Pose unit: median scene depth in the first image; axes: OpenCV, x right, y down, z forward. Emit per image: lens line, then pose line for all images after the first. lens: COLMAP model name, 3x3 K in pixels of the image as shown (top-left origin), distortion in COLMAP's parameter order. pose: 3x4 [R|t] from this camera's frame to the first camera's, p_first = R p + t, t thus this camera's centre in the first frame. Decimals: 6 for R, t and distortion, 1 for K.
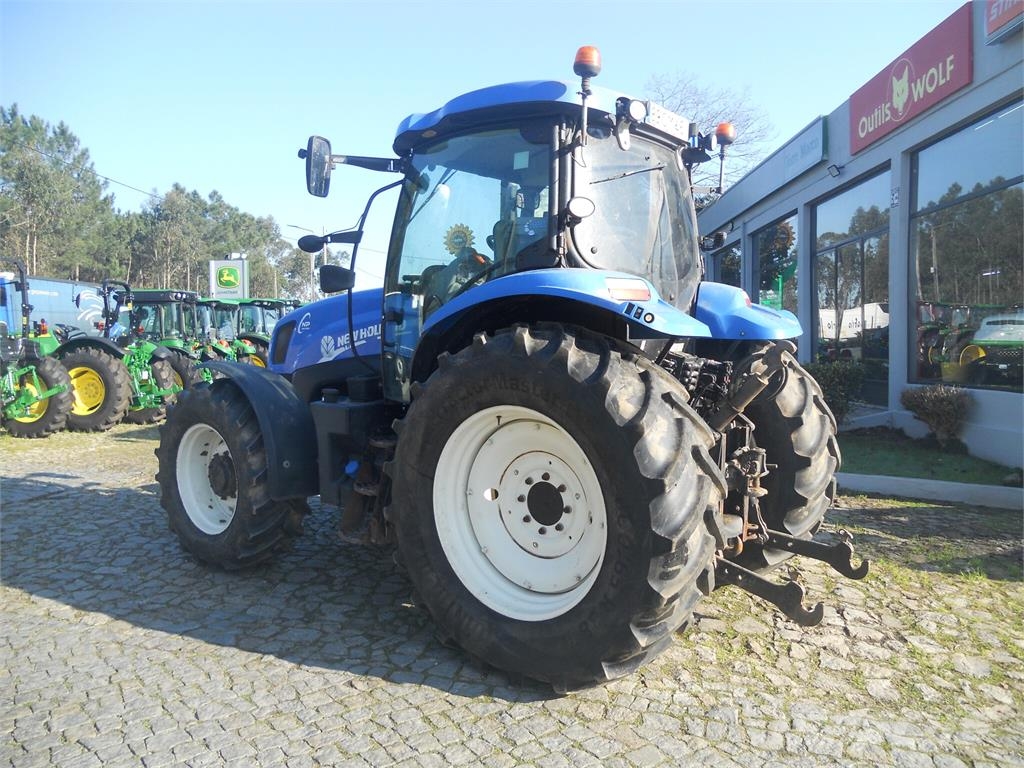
lens RADIAL K [[804.4, 0, 510.2], [0, 804.4, 405.8], [0, 0, 1]] dist [-0.047908, 0.004516]
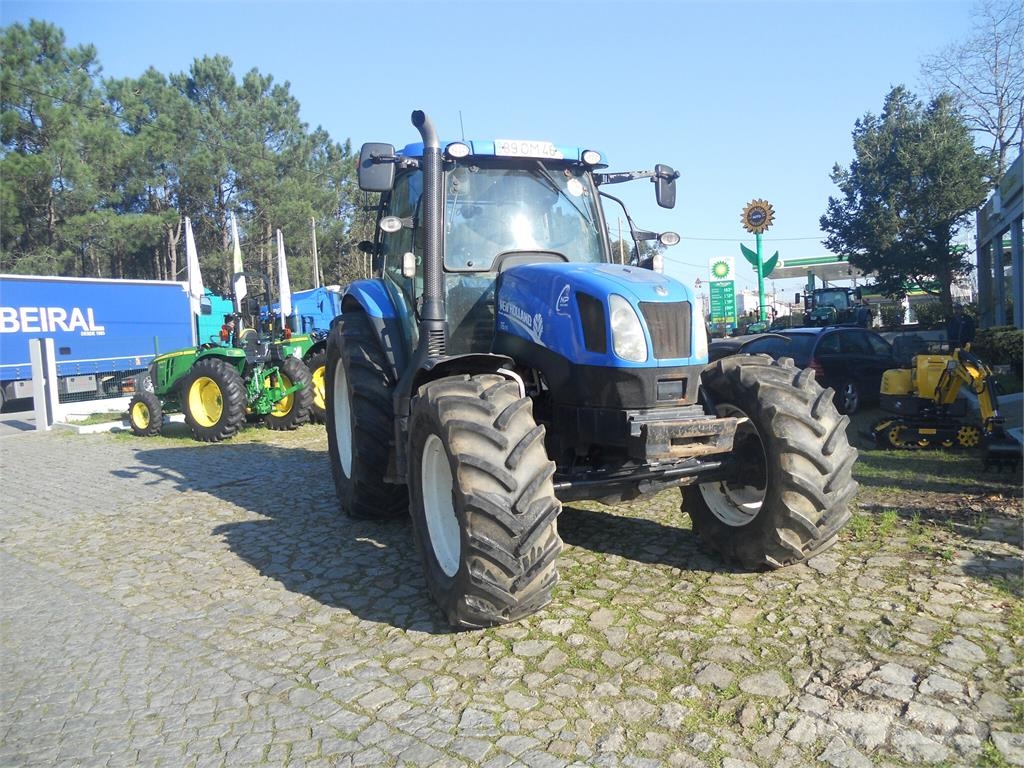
lens RADIAL K [[796.2, 0, 494.2], [0, 796.2, 407.7], [0, 0, 1]] dist [-0.029992, -0.006829]
pose [[0.910837, -0.014908, -0.412497, 0.128244], [0.021799, 0.999690, 0.012006, 0.001198], [0.412191, -0.019928, 0.910880, 0.077821]]
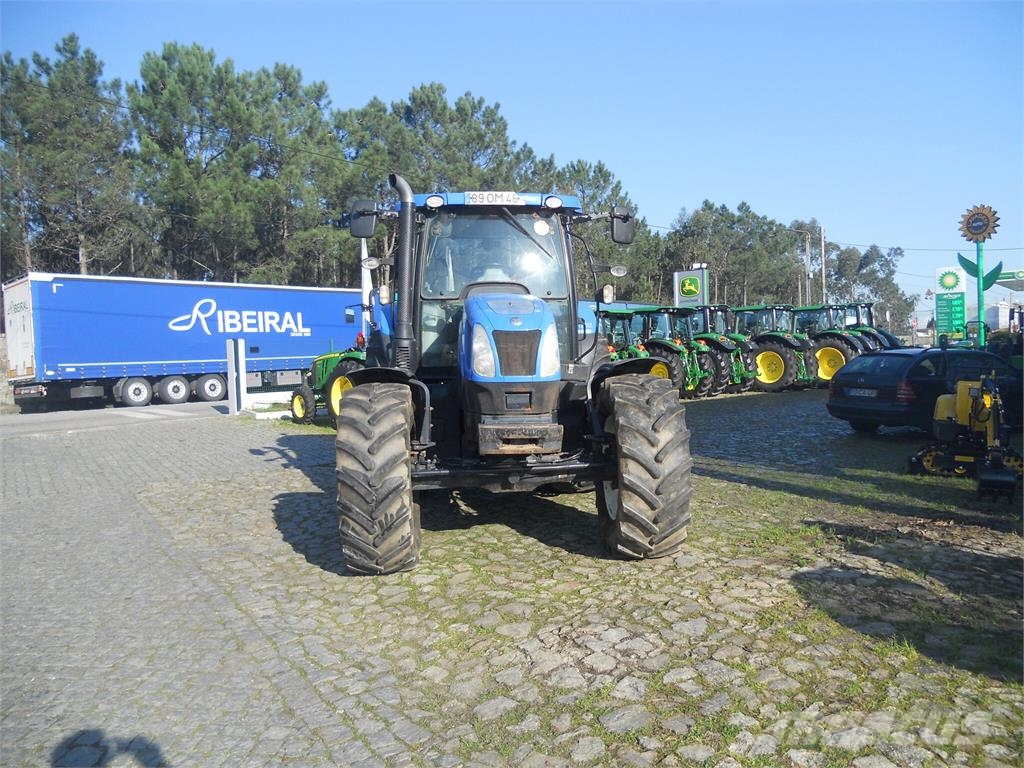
lens RADIAL K [[789.5, 0, 492.7], [0, 789.5, 399.9], [0, 0, 1]] dist [-0.040341, -0.008534]
pose [[0.764964, 0.017339, -0.643840, 0.301760], [-0.025892, 0.999657, -0.003841, 0.000837], [0.643553, 0.019609, 0.765150, 0.085573]]
